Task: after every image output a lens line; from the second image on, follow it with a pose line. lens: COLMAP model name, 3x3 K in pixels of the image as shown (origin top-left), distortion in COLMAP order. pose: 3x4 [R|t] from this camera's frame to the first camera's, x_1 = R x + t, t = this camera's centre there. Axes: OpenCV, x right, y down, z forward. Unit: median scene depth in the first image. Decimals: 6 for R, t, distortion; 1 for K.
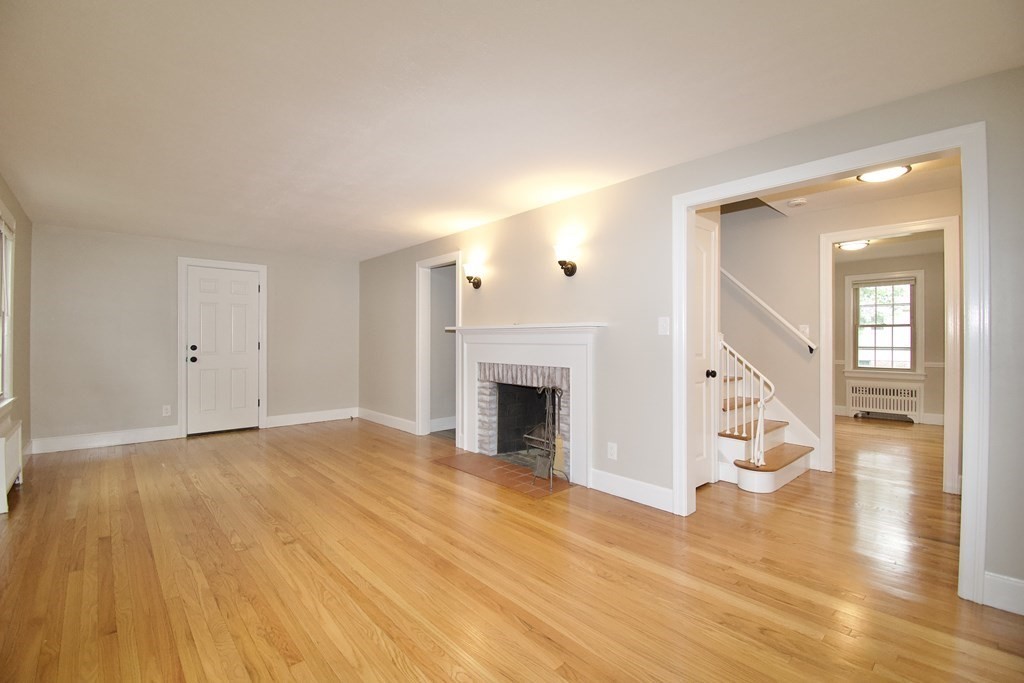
lens RADIAL K [[452.3, 0, 517.3], [0, 452.3, 341.5], [0, 0, 1]] dist [0.024999, -0.027406]
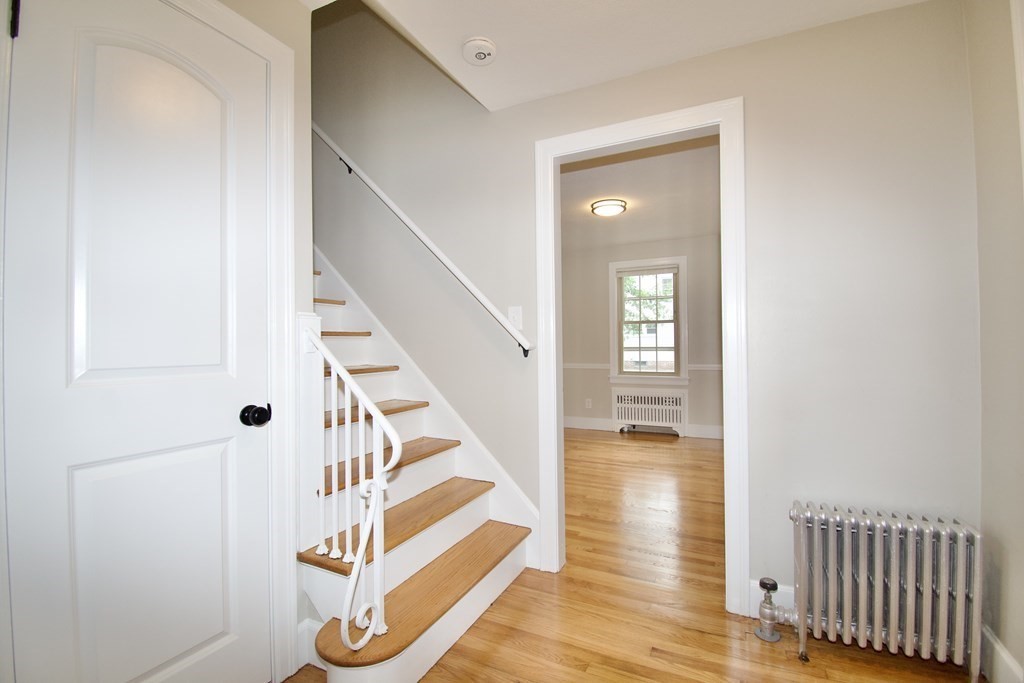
lens RADIAL K [[452.3, 0, 517.3], [0, 452.3, 341.5], [0, 0, 1]] dist [0.024999, -0.027406]
pose [[0.929861, -0.006354, 0.367856, 0.280418], [0.011263, 0.999874, -0.011199, 0.008675], [-0.367739, 0.014557, 0.929815, 0.317554]]
